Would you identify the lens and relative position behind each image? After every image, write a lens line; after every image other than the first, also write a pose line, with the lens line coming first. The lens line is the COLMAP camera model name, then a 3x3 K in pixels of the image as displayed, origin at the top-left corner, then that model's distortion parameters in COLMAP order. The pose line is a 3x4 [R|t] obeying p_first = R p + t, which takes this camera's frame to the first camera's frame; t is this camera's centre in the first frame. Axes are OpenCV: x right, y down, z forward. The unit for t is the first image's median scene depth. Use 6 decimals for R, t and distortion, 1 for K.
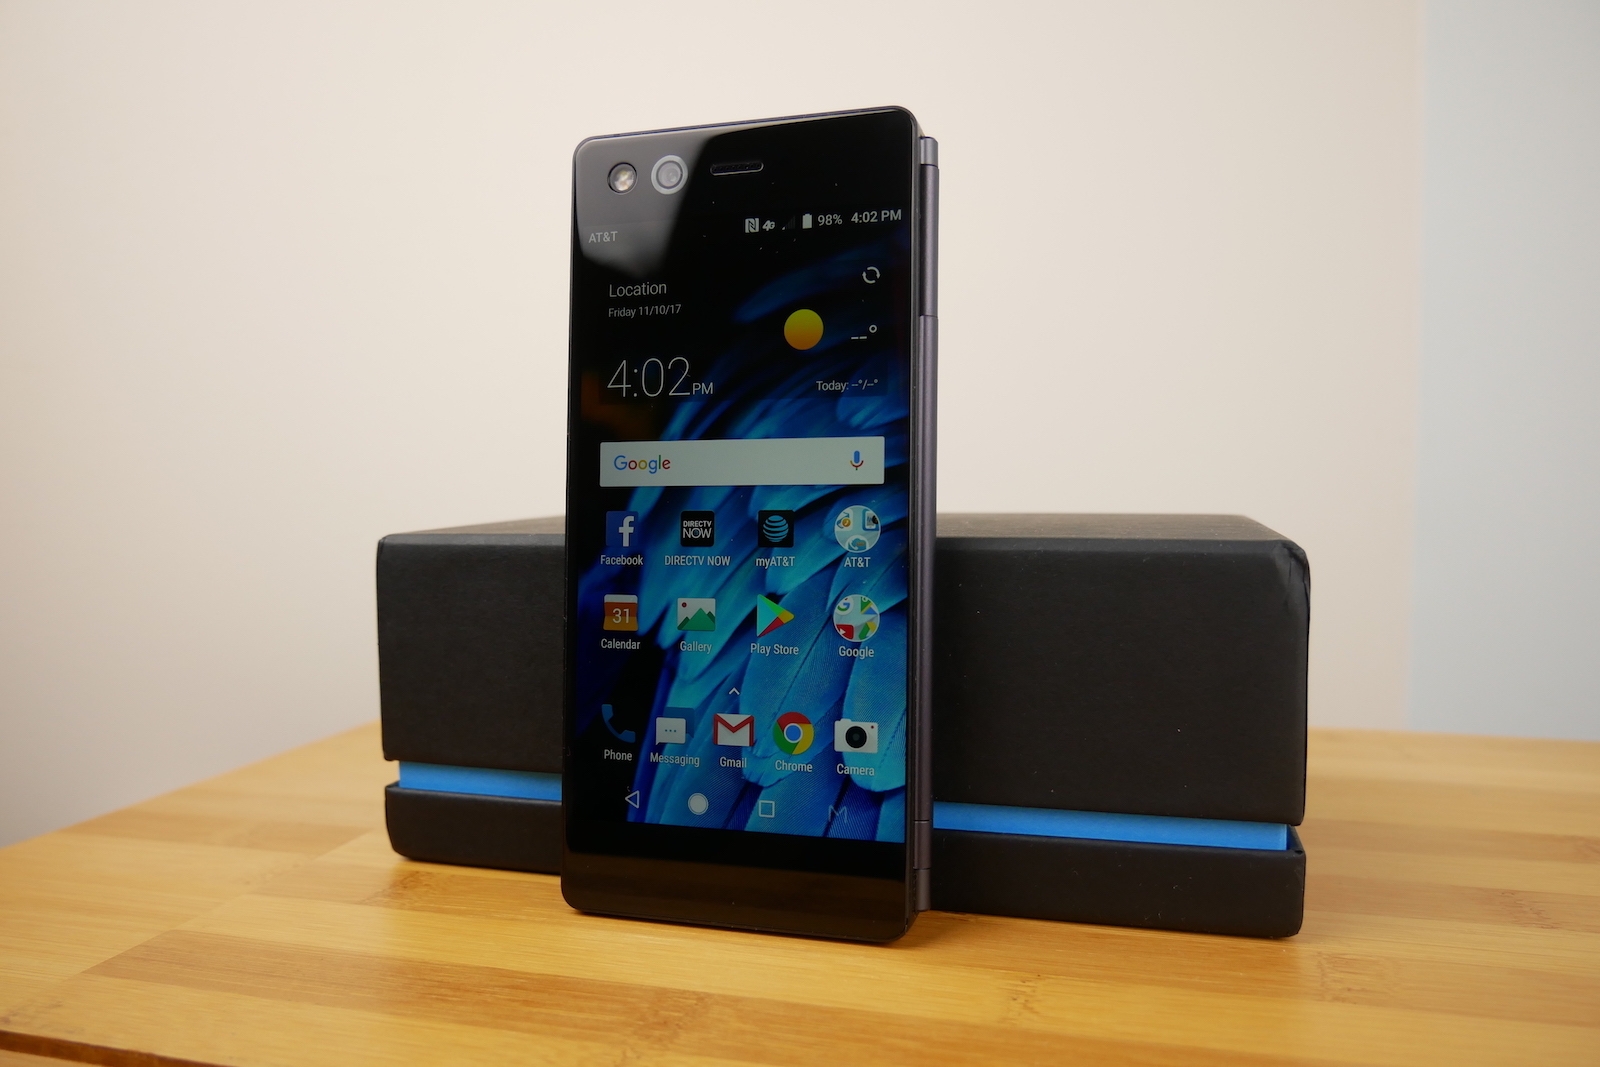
lens RADIAL K [[1192.5, 0, 806.7], [0, 1192.5, 547.9], [0, 0, 1]] dist [-0.048196, 0.031557]
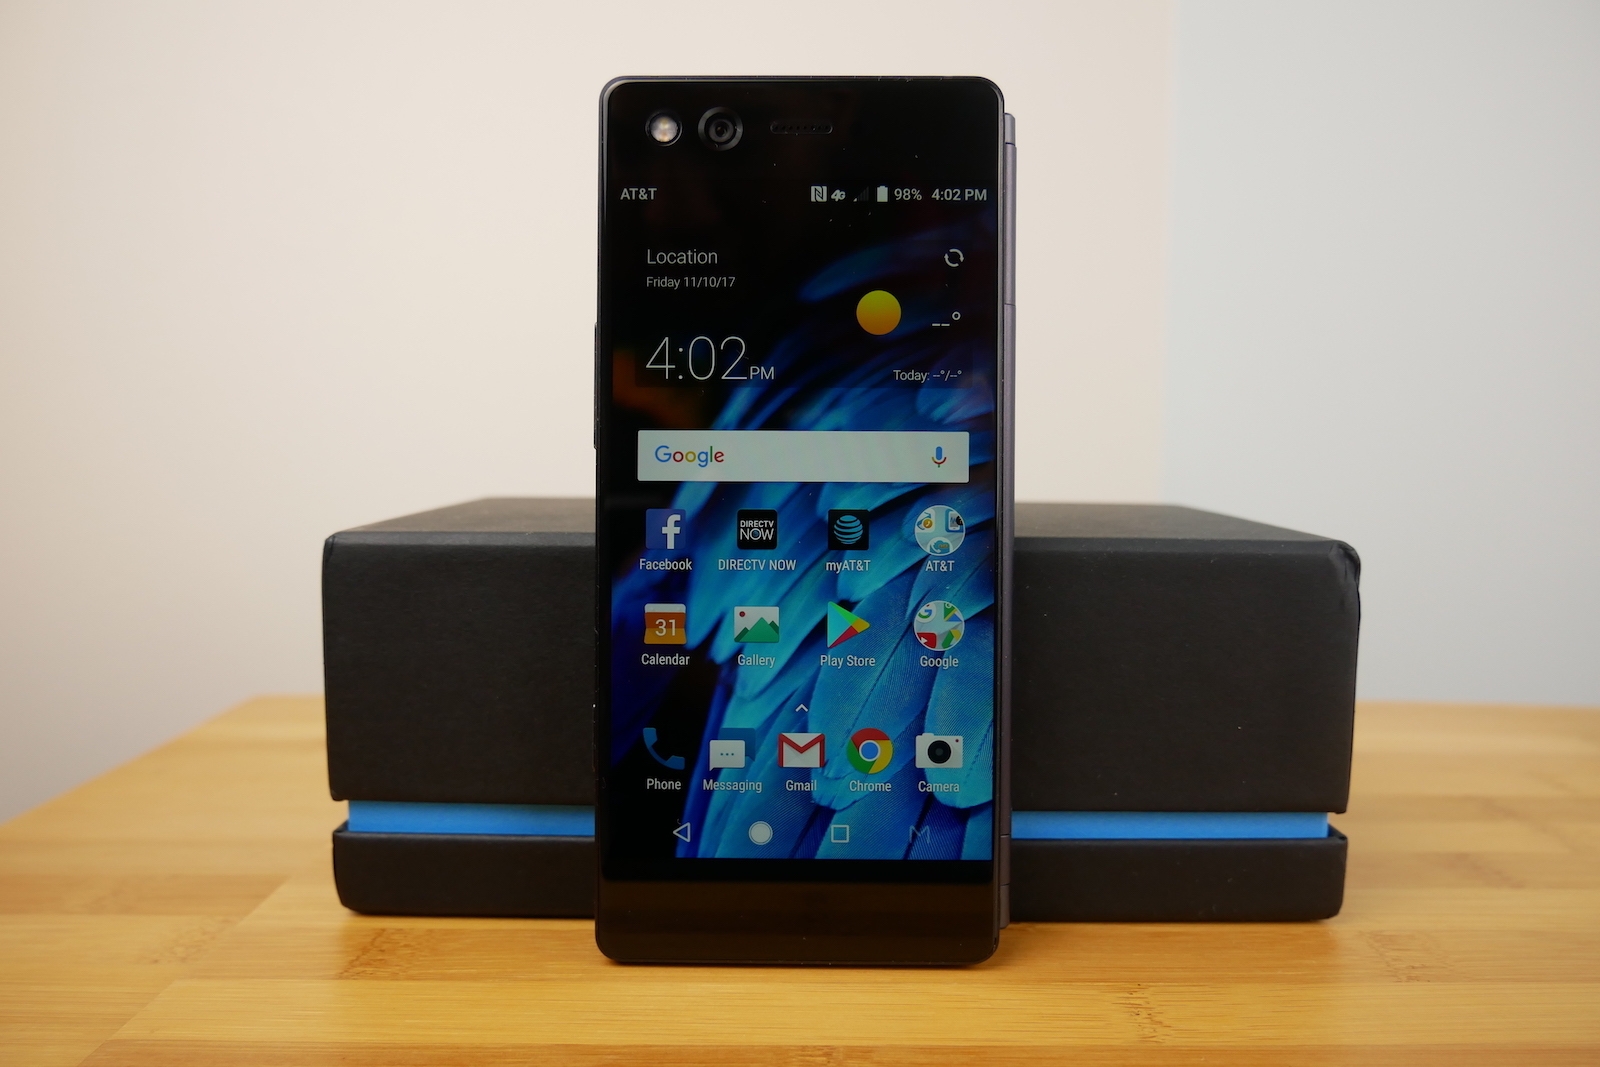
lens RADIAL K [[1192.5, 0, 815.6], [0, 1192.5, 548.4], [0, 0, 1]] dist [-0.048196, 0.031557]
pose [[0.962272, -0.008860, 0.271945, -0.303094], [0.000128, 0.999484, 0.032108, -0.031573], [-0.272090, -0.030861, 0.961777, 0.126078]]
